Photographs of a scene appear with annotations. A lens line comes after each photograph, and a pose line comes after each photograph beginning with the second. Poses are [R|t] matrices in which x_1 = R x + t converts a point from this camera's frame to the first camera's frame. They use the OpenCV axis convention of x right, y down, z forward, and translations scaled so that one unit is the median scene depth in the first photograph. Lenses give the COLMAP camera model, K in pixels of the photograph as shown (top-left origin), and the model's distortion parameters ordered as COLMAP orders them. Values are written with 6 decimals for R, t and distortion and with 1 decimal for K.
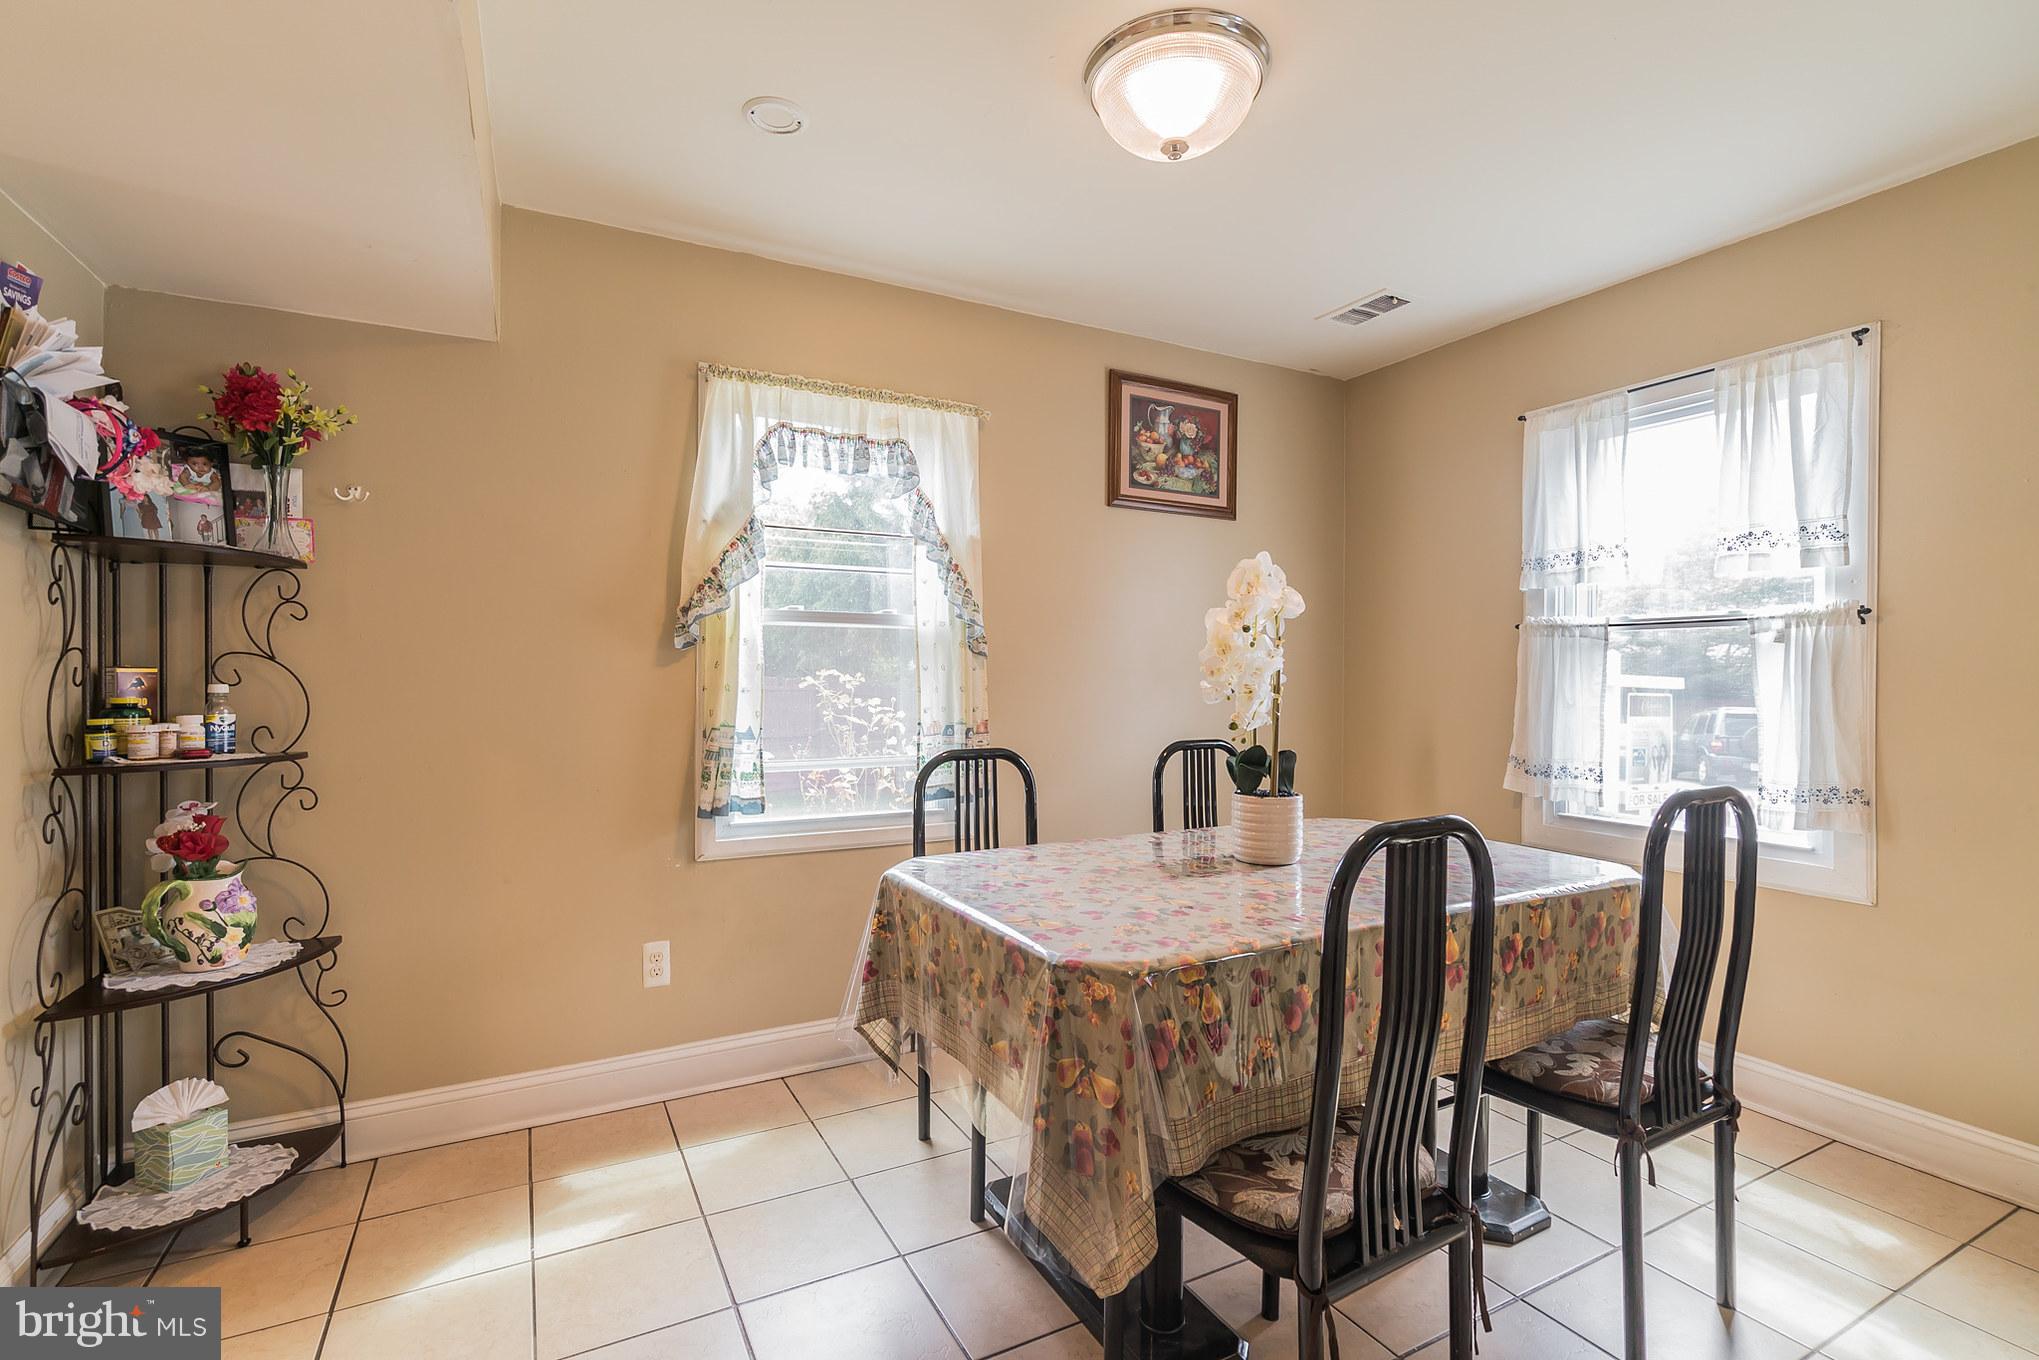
lens RADIAL K [[929.0, 0, 1019.5], [0, 929.0, 680.0], [0, 0, 1]] dist [-0.010025, 0.001578]
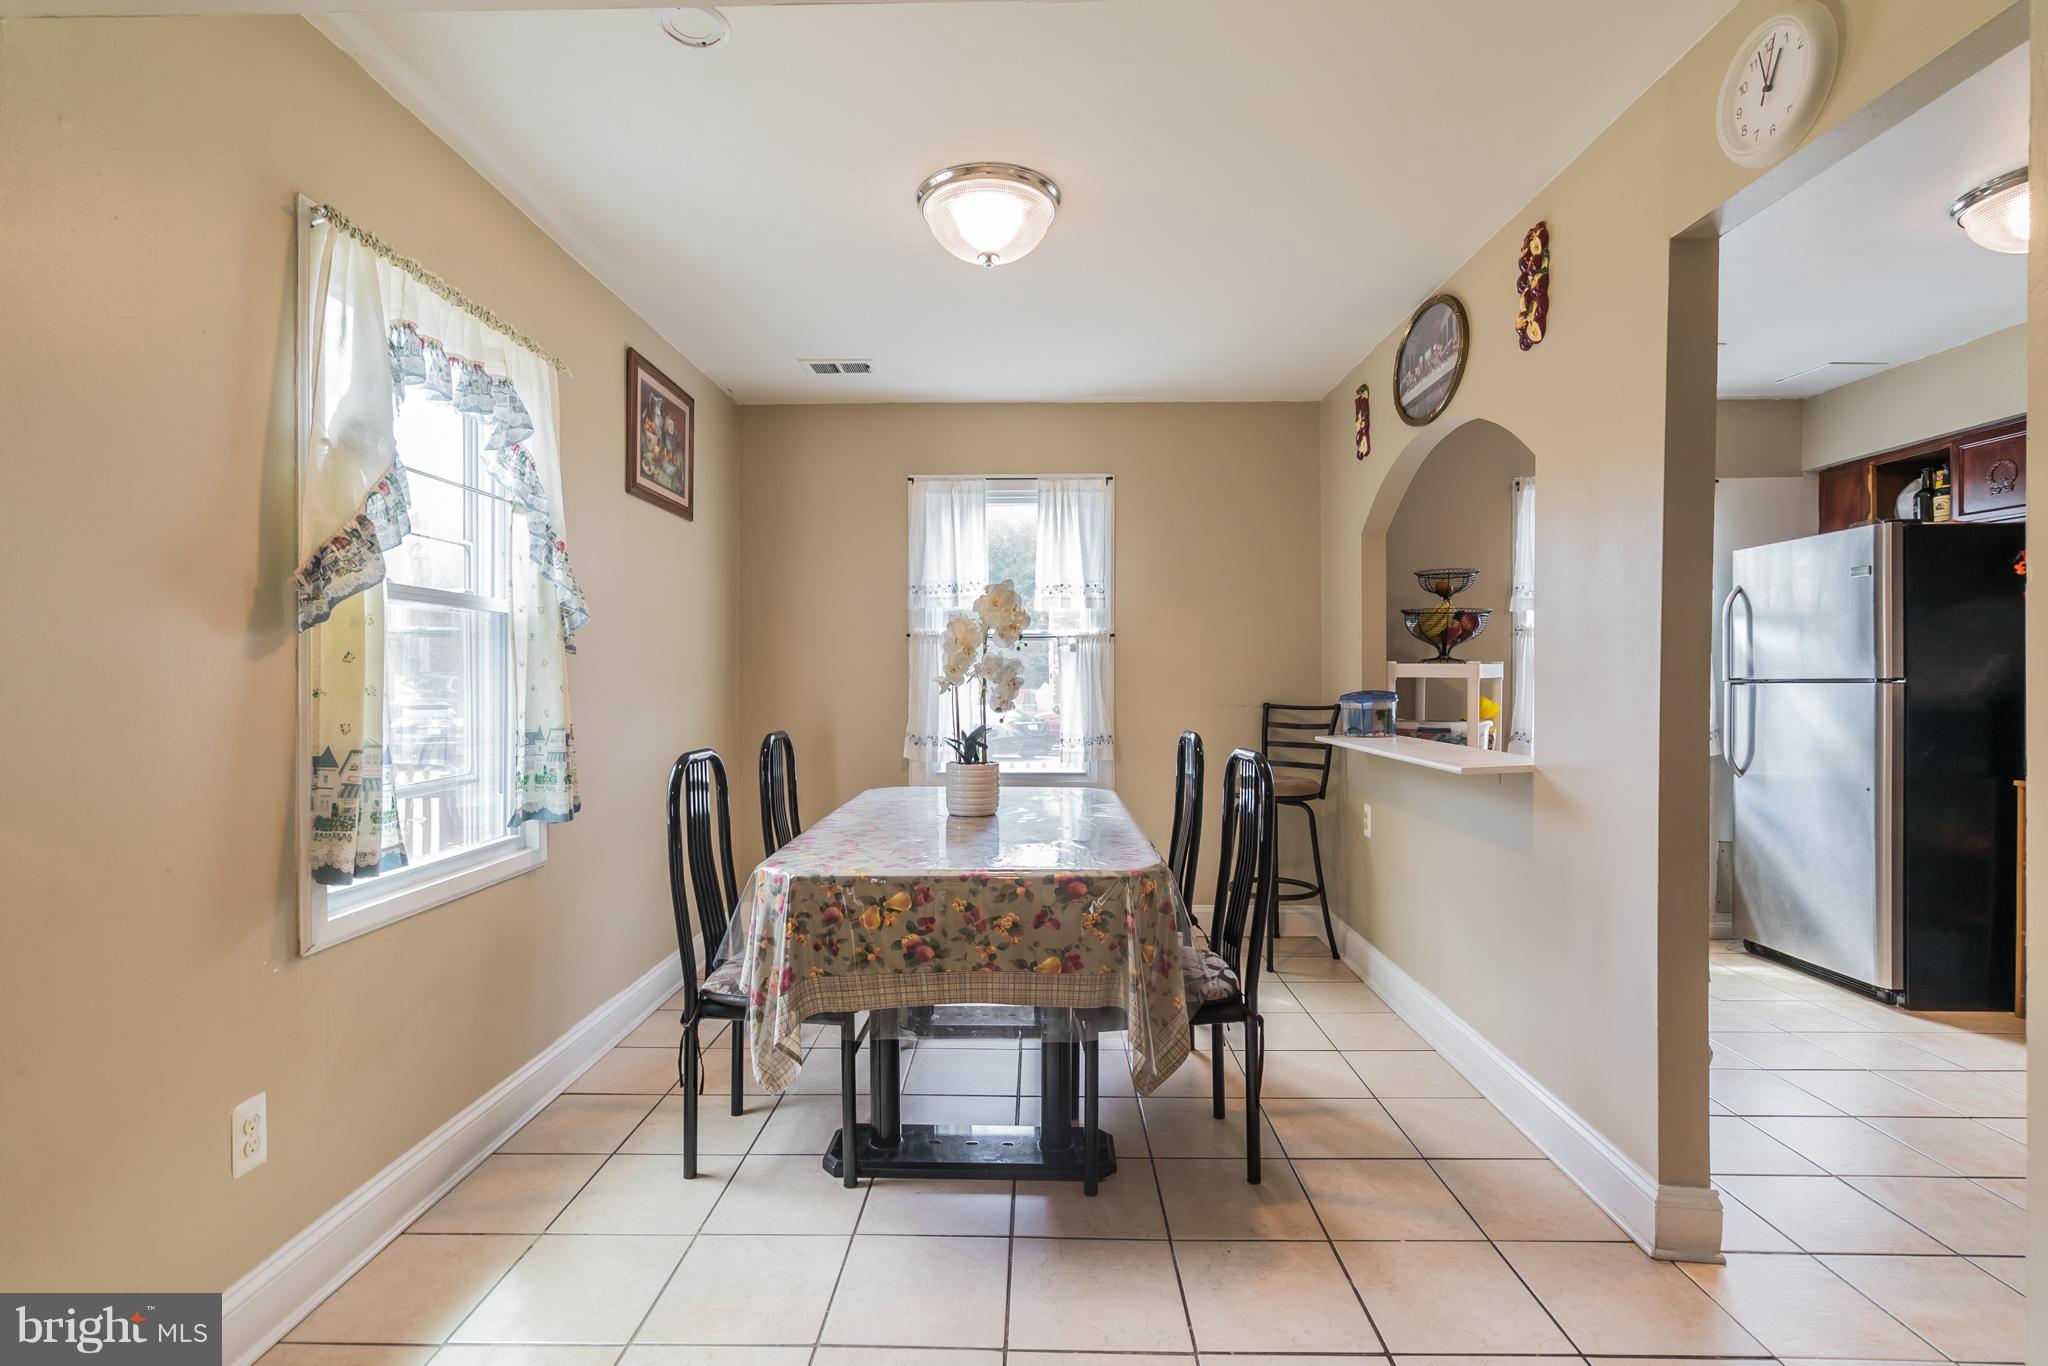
lens RADIAL K [[933.1, 0, 1024.0], [0, 933.1, 683.0], [0, 0, 1]] dist [-0.010025, 0.001578]
pose [[0.492236, -0.012341, 0.870374, -0.664934], [0.006550, 0.999924, 0.010473, -0.001737], [-0.870437, 0.000545, 0.492279, 0.233377]]
